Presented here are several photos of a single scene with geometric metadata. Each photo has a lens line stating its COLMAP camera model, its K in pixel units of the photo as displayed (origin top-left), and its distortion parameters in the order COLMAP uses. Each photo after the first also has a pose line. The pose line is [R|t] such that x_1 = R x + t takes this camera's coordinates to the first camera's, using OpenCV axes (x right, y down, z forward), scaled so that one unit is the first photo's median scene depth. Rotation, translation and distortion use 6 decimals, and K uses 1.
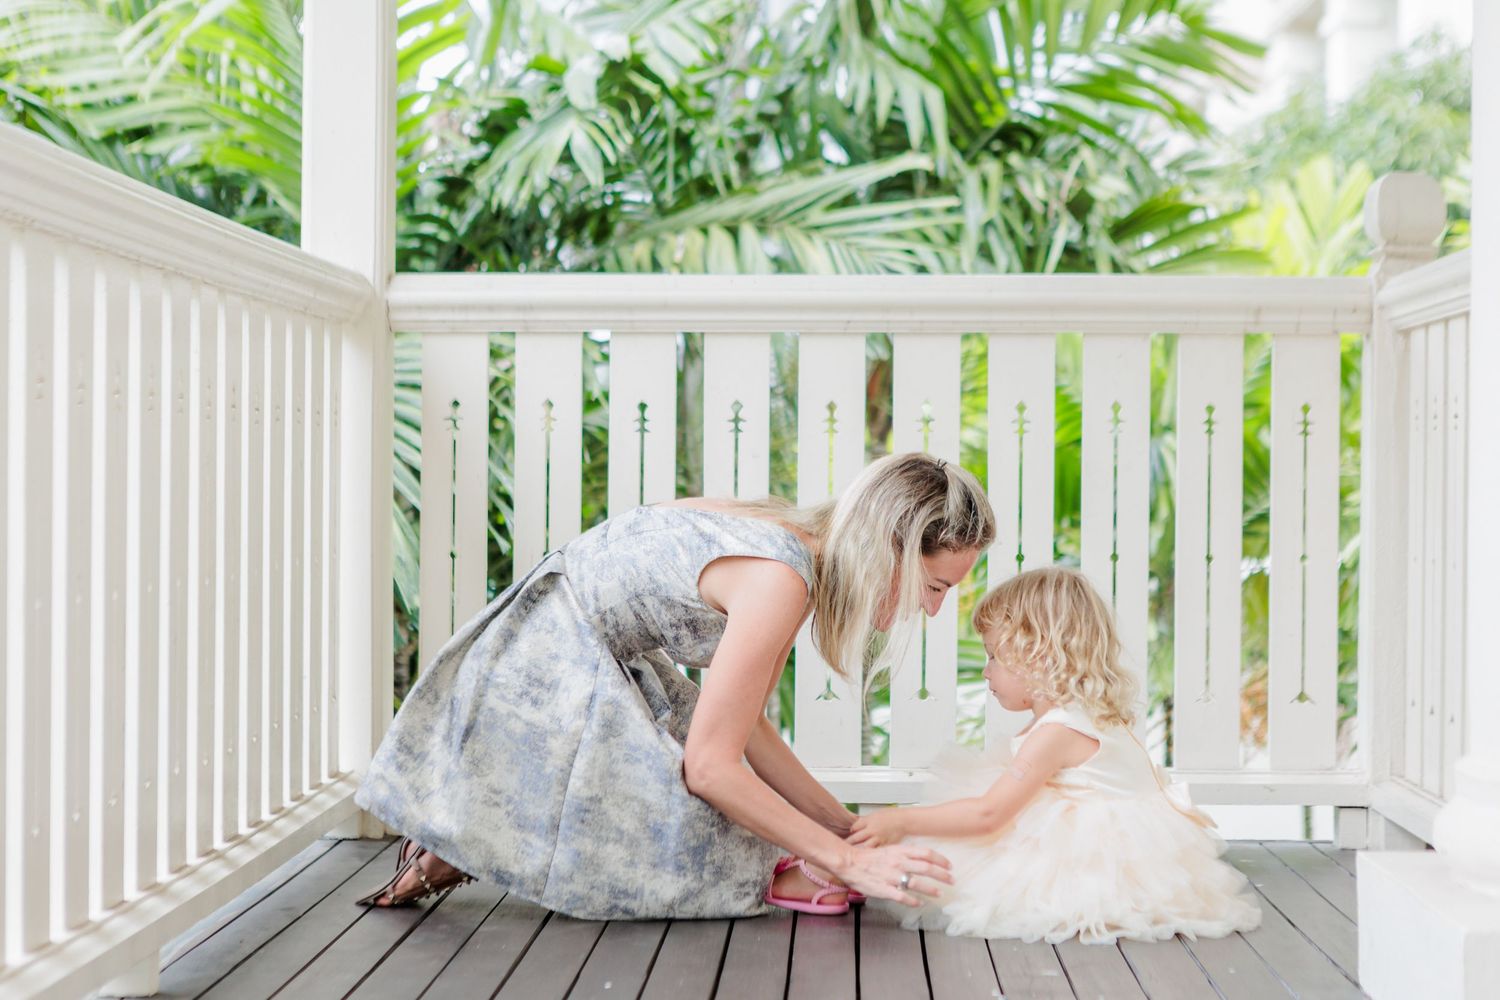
lens RADIAL K [[2895.0, 0, 750.0], [0, 2895.0, 500.0], [0, 0, 1]] dist [-0.001593, -0.293383]
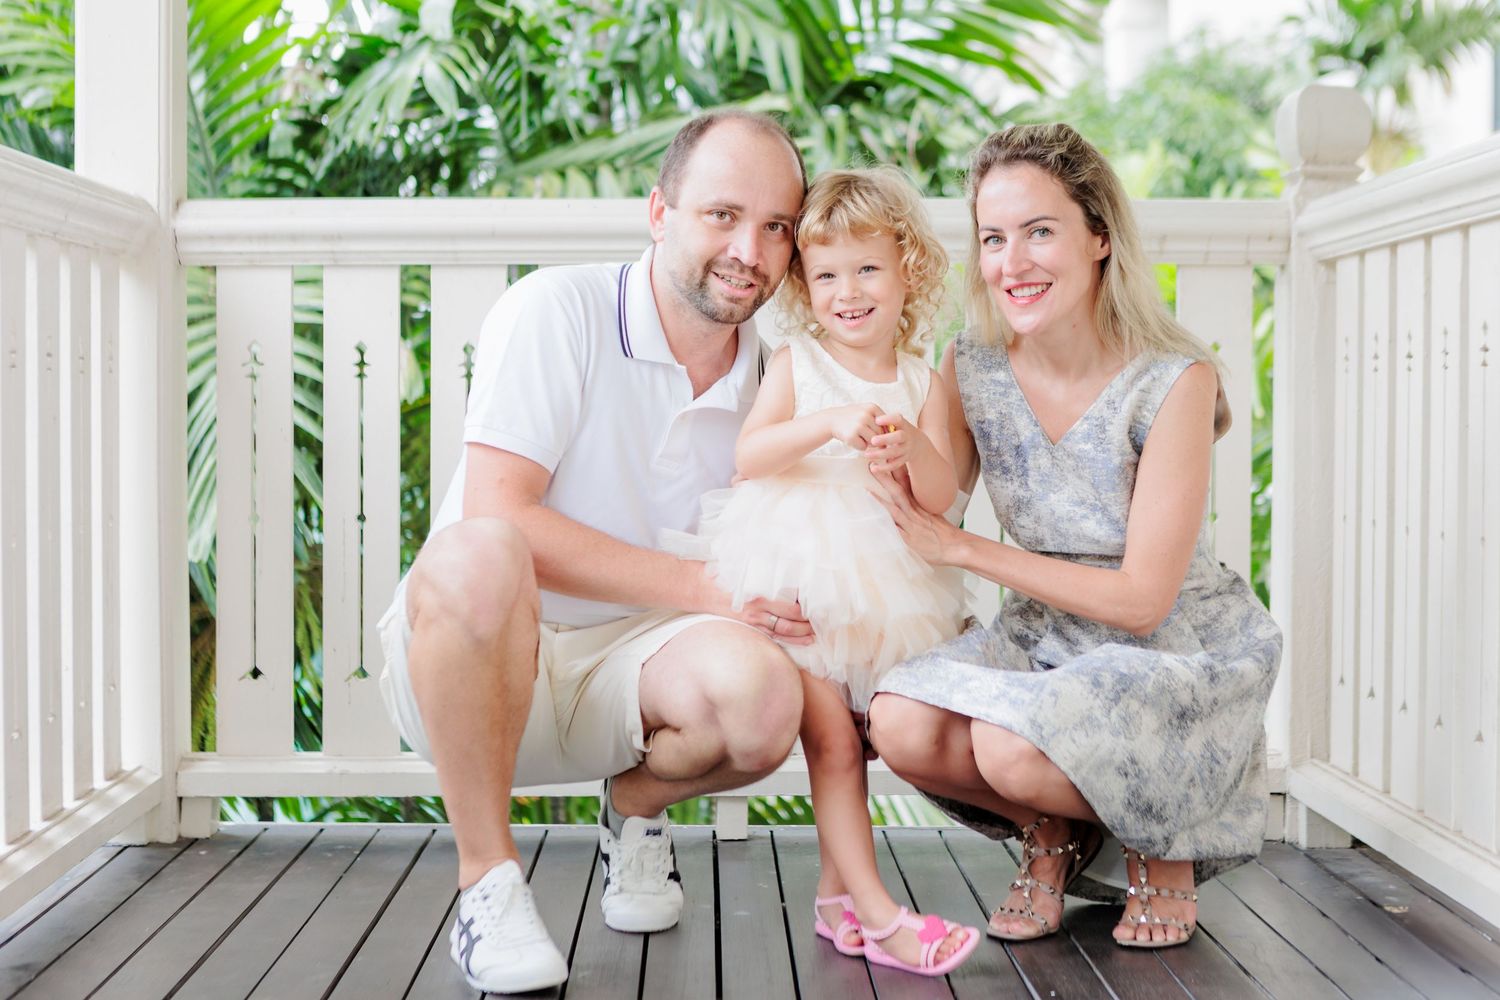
lens RADIAL K [[2429.6, 0, 750.0], [0, 2429.6, 500.0], [0, 0, 1]] dist [-0.051711, -0.018552]
pose [[0.998689, -0.007269, 0.050669, 0.007615], [0.005715, 0.999511, 0.030736, -0.006191], [-0.050867, -0.030406, 0.998242, 0.185104]]
